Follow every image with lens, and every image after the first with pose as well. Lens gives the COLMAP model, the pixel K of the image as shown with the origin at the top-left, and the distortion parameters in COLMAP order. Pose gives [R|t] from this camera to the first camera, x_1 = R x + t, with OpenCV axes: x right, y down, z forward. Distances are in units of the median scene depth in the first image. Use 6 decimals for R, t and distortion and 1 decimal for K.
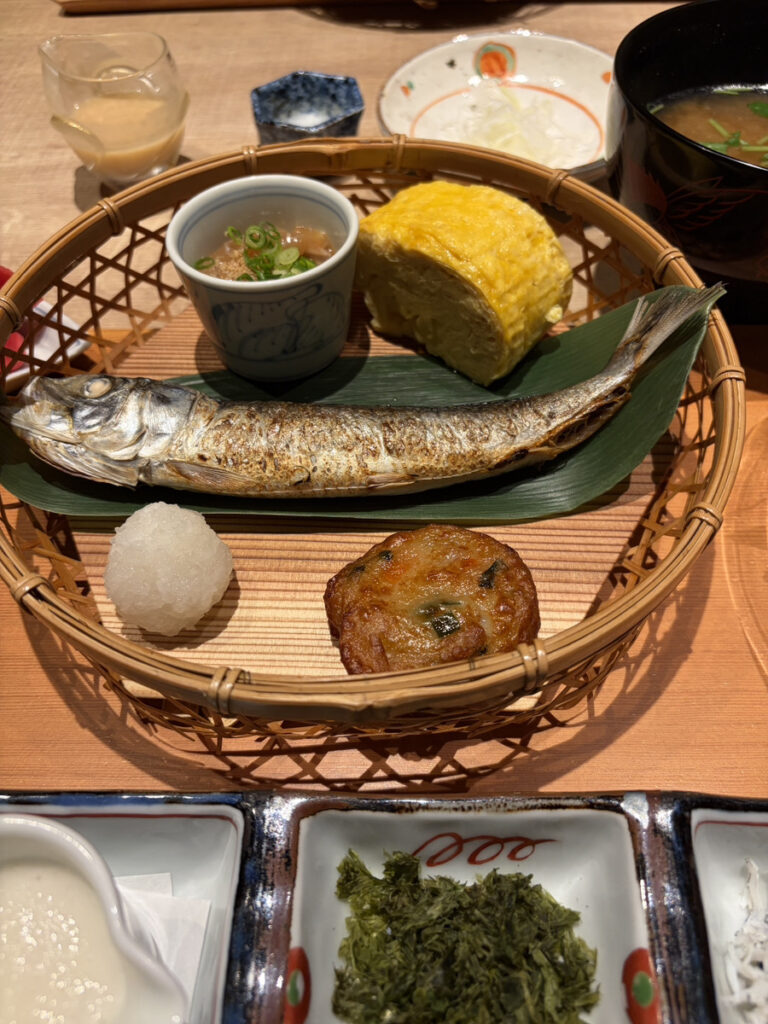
lens RADIAL K [[772.5, 0, 386.6], [0, 772.5, 512.9], [0, 0, 1]] dist [-0.051559, -0.005272]
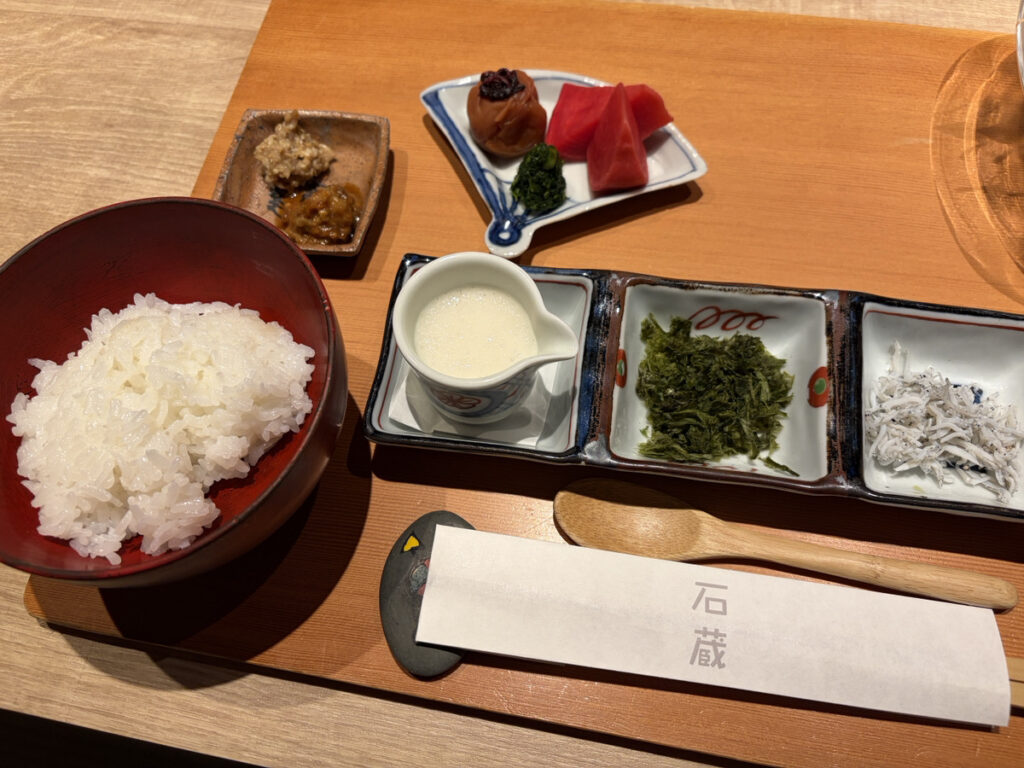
lens RADIAL K [[772.5, 0, 508.0], [0, 772.5, 382.1], [0, 0, 1]] dist [-0.051559, -0.005272]
pose [[0.988999, 0.118643, -0.088340, -0.197850], [-0.096752, 0.970605, 0.220374, 0.260337], [0.111889, -0.209403, 0.971407, -0.724611]]
